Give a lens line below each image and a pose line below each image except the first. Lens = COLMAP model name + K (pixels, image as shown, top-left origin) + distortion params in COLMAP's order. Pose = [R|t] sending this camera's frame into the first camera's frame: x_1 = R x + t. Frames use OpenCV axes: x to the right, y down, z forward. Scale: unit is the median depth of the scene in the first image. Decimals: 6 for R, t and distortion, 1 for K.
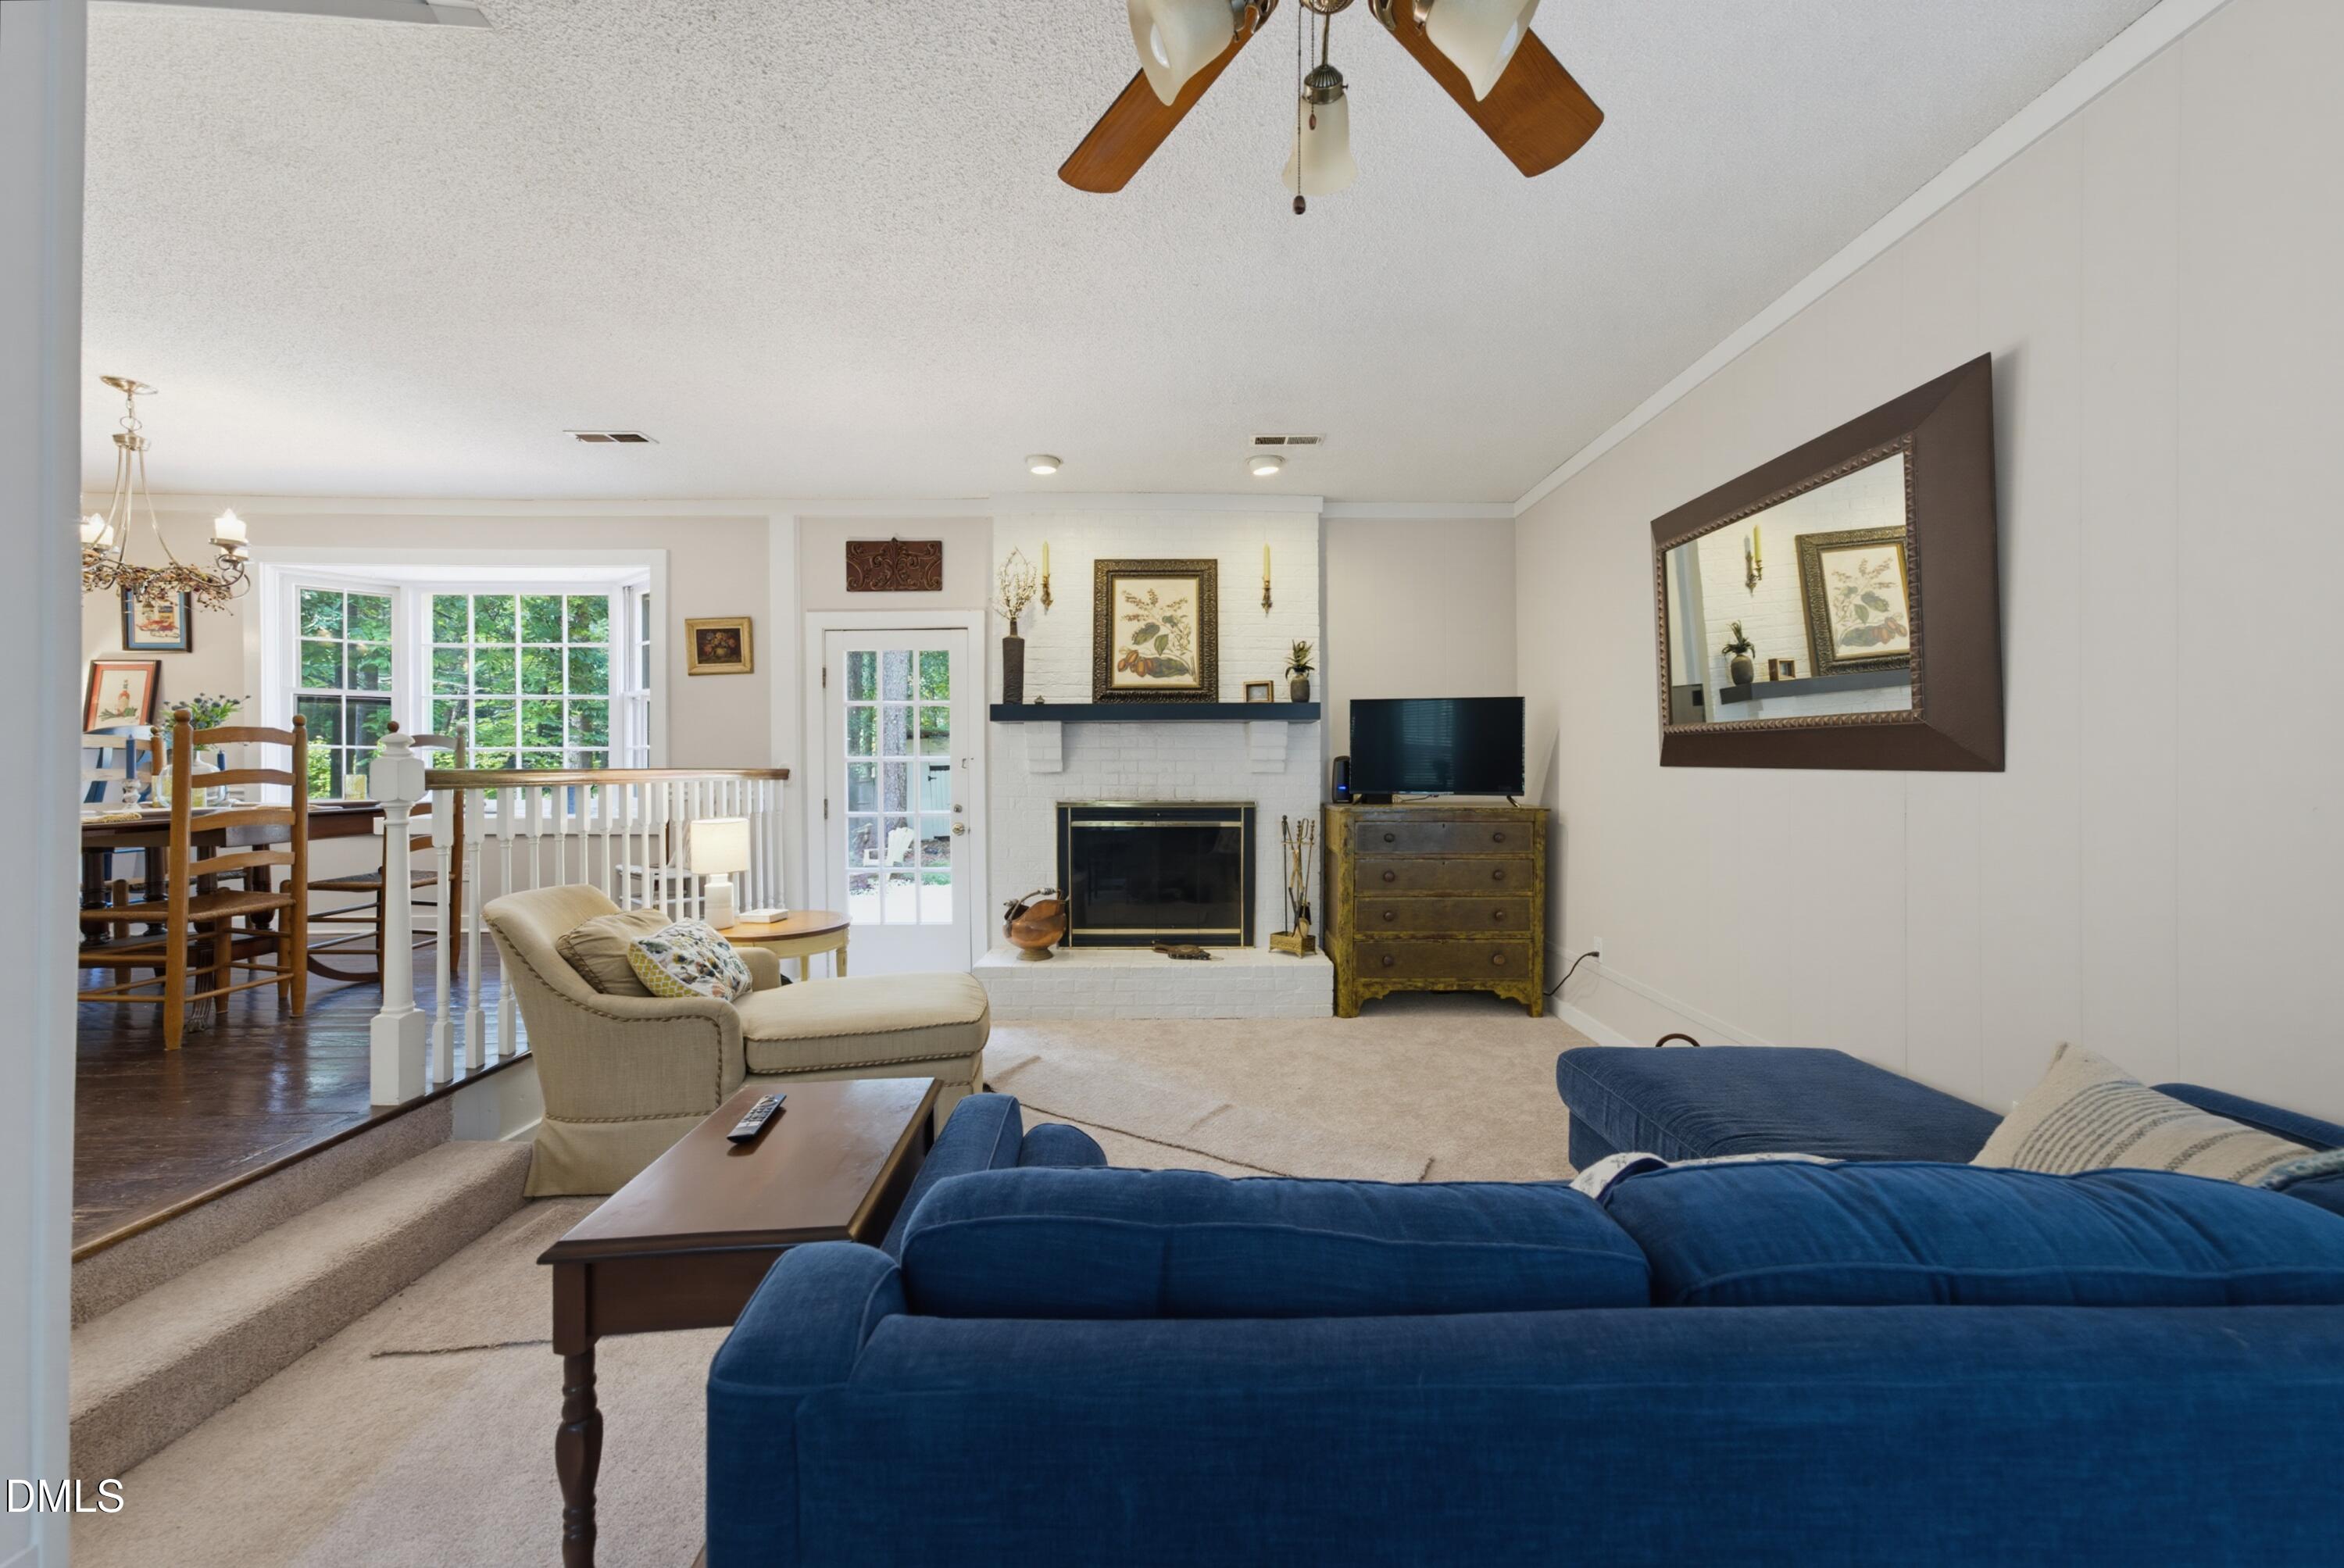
lens RADIAL K [[818.5, 0, 1170.3], [0, 818.5, 775.2], [0, 0, 1]] dist [-0.012635, 0.014098]
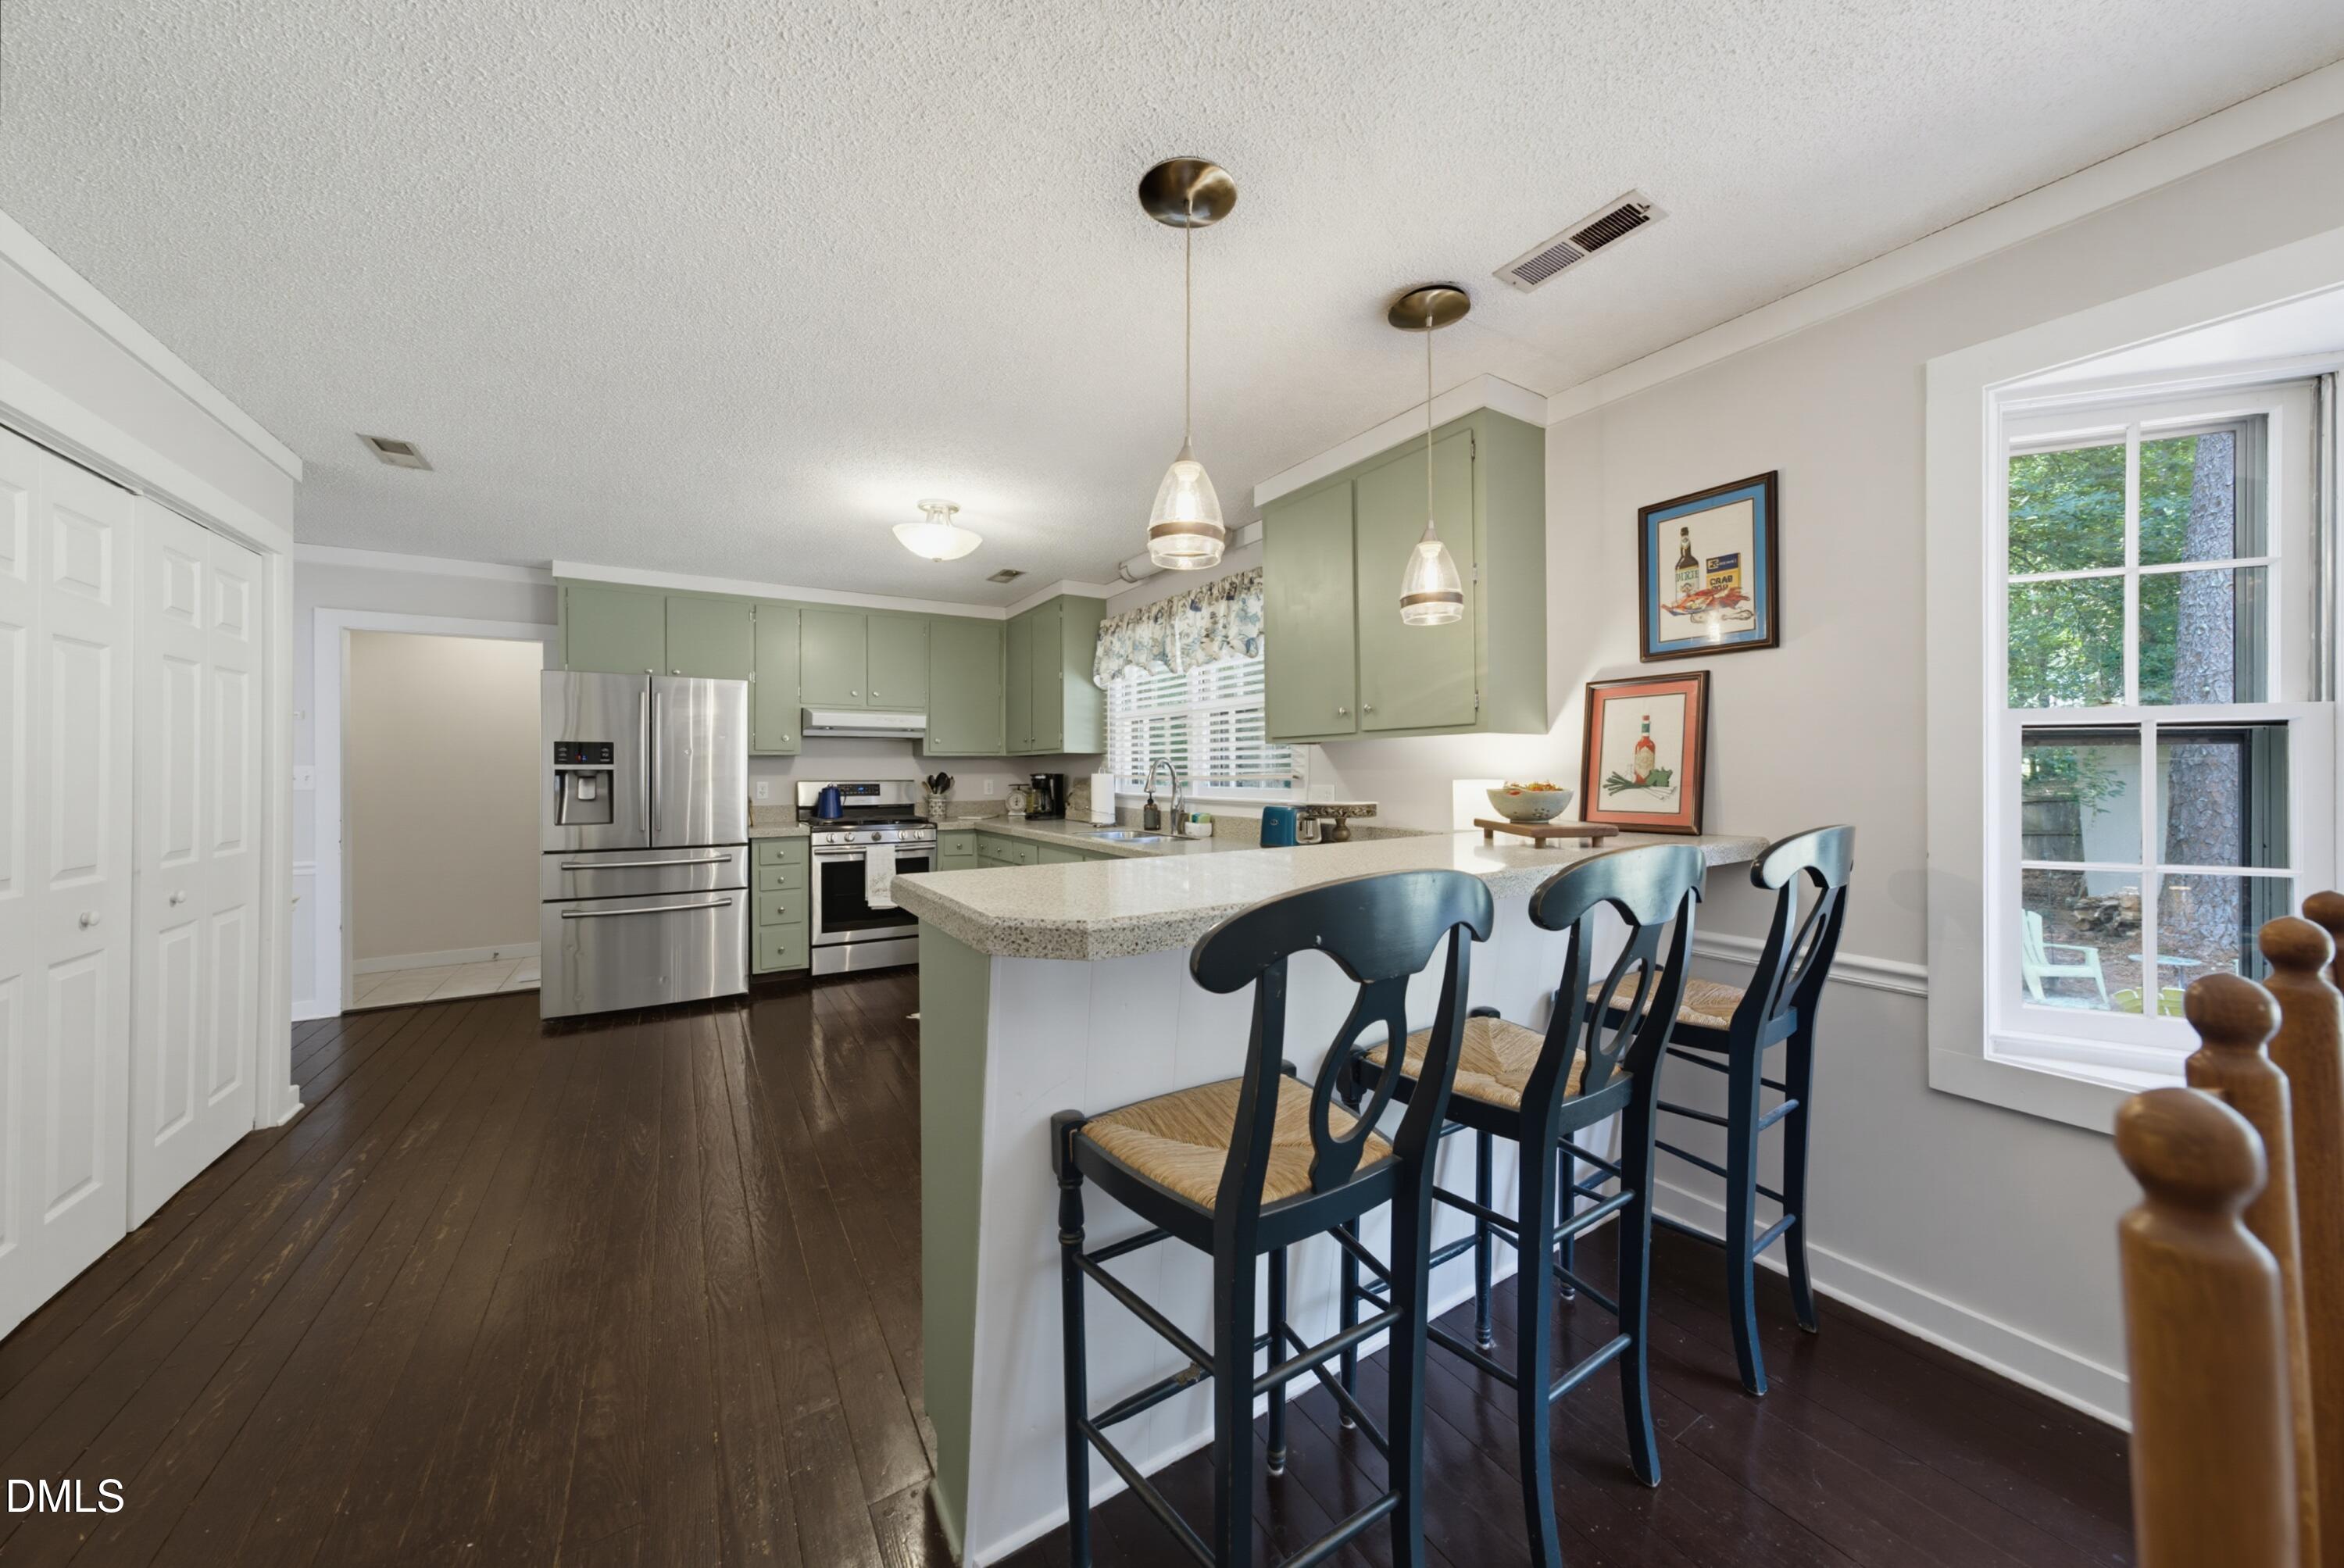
lens RADIAL K [[832.2, 0, 1165.8], [0, 832.2, 769.0], [0, 0, 1]] dist [-0.000074, 0.000036]
pose [[0.507846, -0.001722, -0.861446, -0.987032], [-0.003702, 0.999984, -0.004181, -0.080183], [0.861440, 0.005312, 0.507832, 0.494064]]
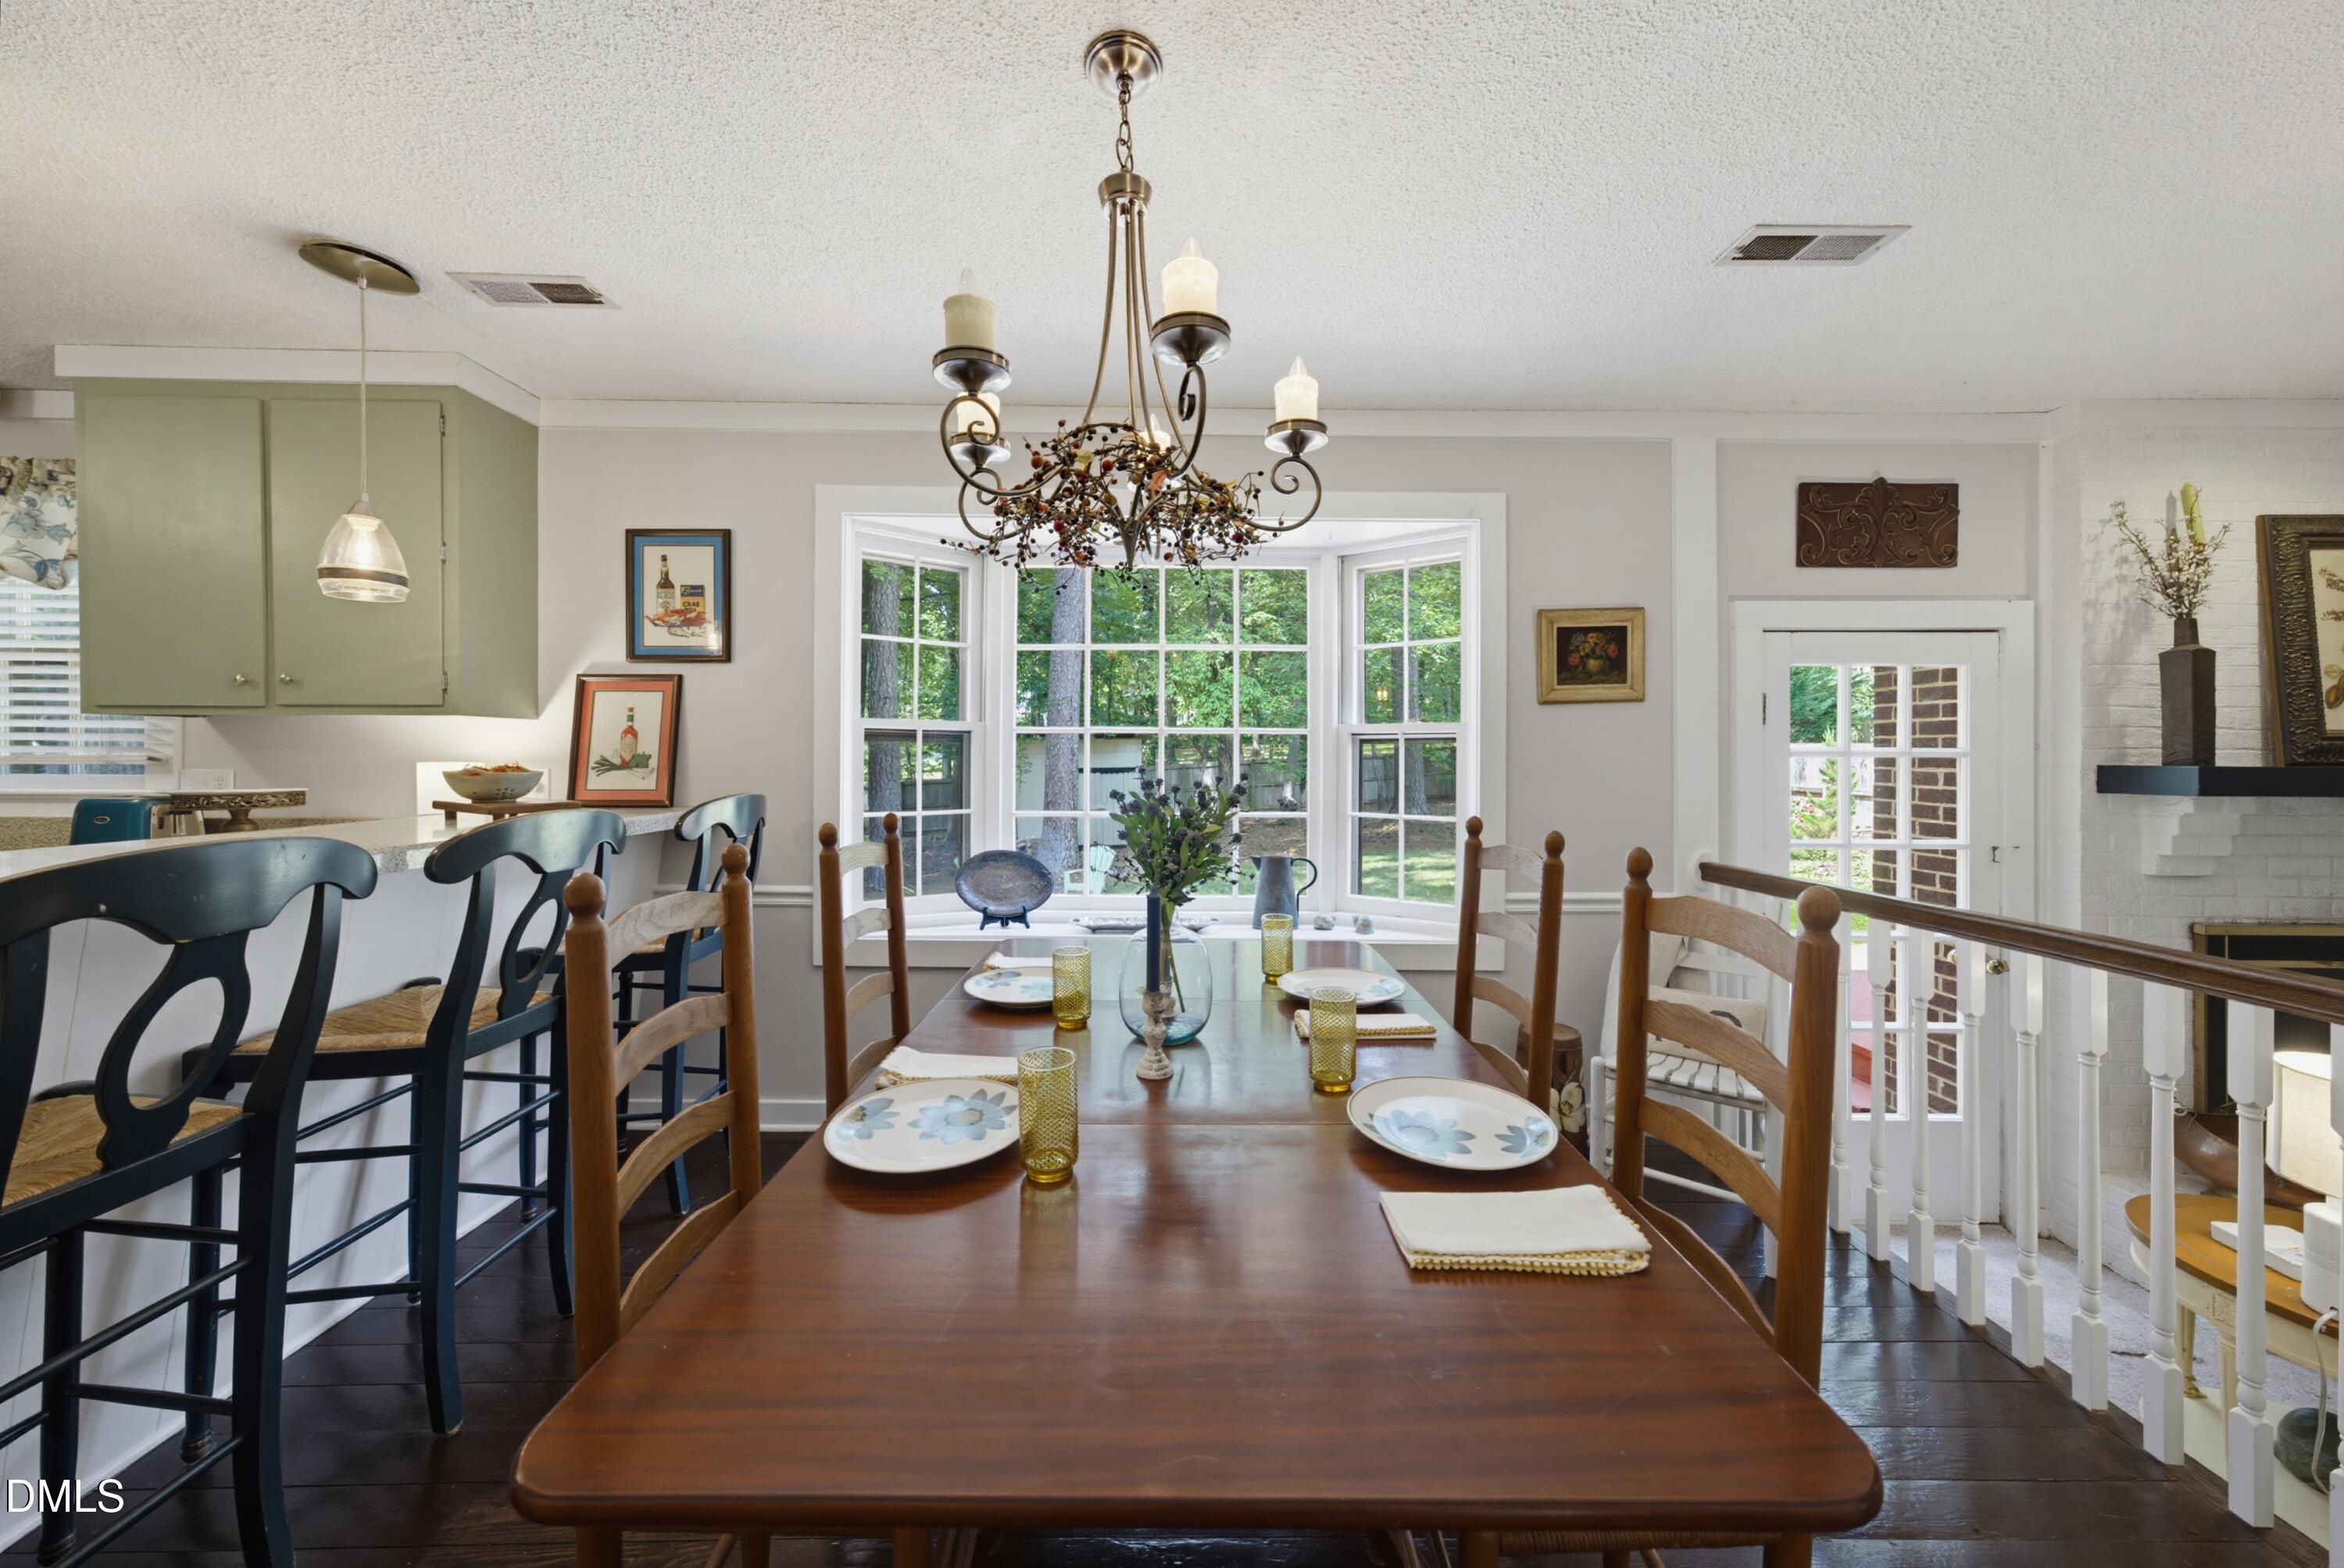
lens RADIAL K [[799.3, 0, 1182.1], [0, 799.3, 763.6], [0, 0, 1]] dist [-0.009266, 0.005592]
pose [[0.999954, 0.007779, 0.005643, -0.879361], [-0.007784, 0.999969, 0.000899, -0.079542], [-0.005636, -0.000943, 0.999984, 0.428847]]
